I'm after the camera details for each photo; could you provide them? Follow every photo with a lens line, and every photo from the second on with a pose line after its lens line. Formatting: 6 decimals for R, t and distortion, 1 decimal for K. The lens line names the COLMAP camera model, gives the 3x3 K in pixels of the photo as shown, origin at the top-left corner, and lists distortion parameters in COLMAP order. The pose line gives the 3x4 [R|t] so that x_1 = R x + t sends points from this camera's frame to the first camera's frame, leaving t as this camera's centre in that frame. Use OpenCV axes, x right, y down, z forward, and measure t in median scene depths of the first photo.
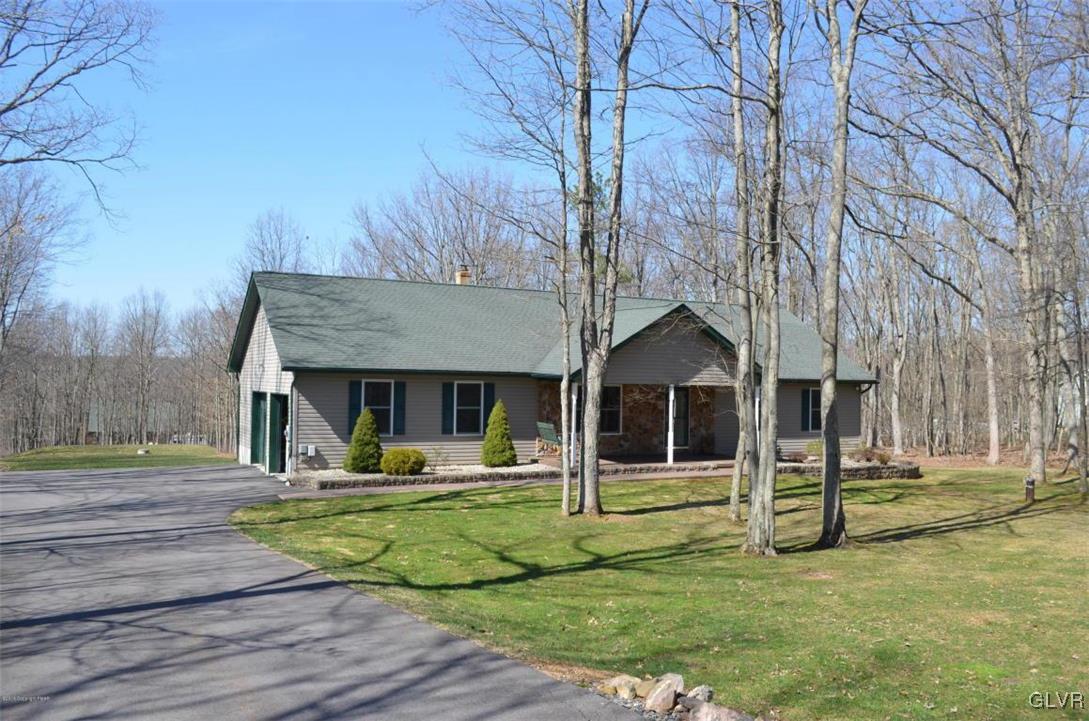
lens RADIAL K [[931.4, 0, 538.9], [0, 931.4, 366.7], [0, 0, 1]] dist [-0.077486, 0.007764]
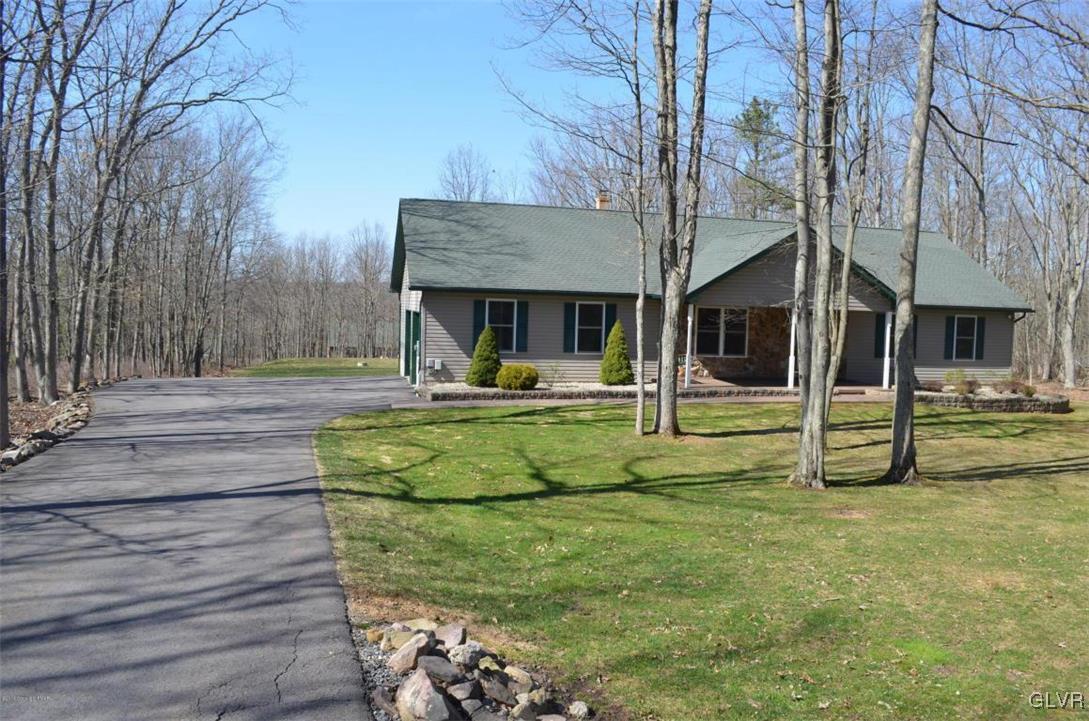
lens RADIAL K [[851.7, 0, 549.4], [0, 851.7, 361.8], [0, 0, 1]] dist [-0.081360, 0.012722]
pose [[0.973960, 0.027162, -0.225085, 0.101329], [-0.009197, 0.996714, 0.080481, 0.006832], [0.226531, -0.076315, 0.971010, 0.071897]]
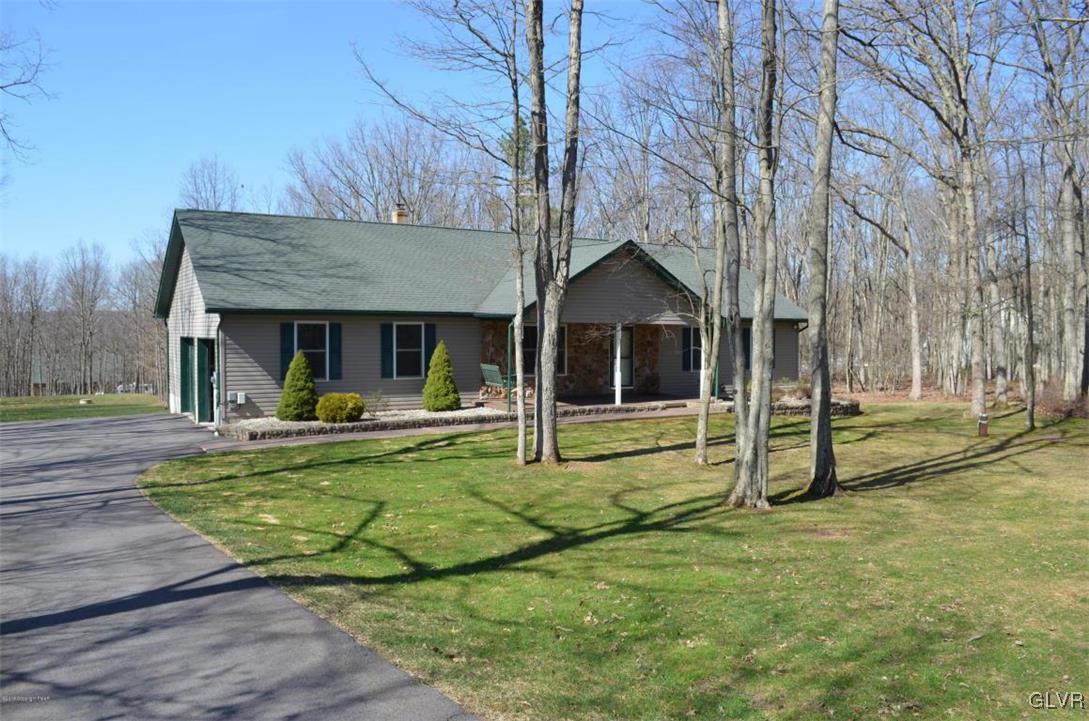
lens RADIAL K [[851.7, 0, 541.8], [0, 851.7, 359.7], [0, 0, 1]] dist [-0.081360, 0.012722]
pose [[0.996325, -0.014908, 0.084341, -0.014572], [0.010536, 0.998590, 0.052036, 0.010982], [-0.084997, -0.050956, 0.995077, 0.129911]]
